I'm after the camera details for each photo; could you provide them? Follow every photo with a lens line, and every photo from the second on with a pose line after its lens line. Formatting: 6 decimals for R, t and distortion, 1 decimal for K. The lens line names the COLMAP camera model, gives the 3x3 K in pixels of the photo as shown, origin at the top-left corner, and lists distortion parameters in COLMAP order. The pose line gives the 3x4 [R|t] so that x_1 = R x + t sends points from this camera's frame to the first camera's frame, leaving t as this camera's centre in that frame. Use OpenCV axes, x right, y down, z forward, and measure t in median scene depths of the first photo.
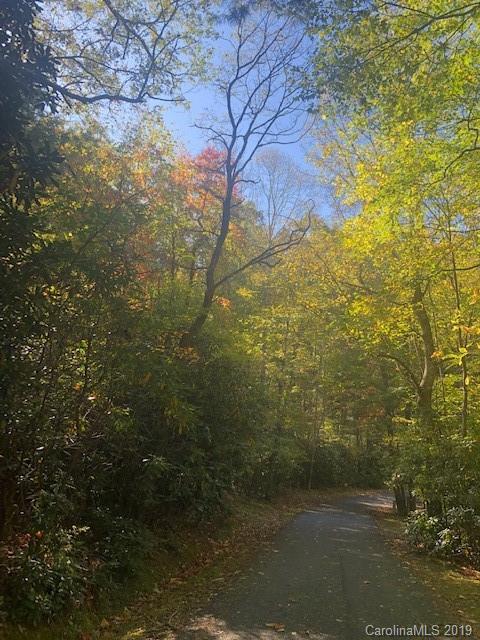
lens RADIAL K [[532.7, 0, 240.0], [0, 532.7, 320.0], [0, 0, 1]] dist [-0.000367, -0.001676]
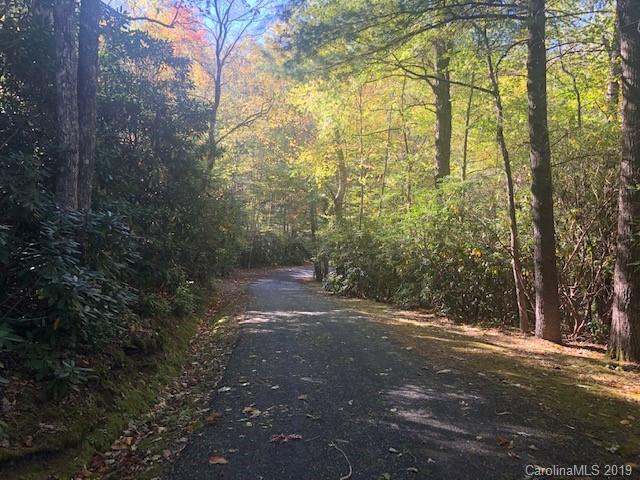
lens RADIAL K [[532.7, 0, 320.0], [0, 532.7, 240.0], [0, 0, 1]] dist [-0.000367, -0.001676]
pose [[0.955632, -0.036378, 0.292310, -0.160588], [-0.036213, 0.970308, 0.239147, -0.122968], [-0.292330, -0.239122, 0.925940, -0.444378]]
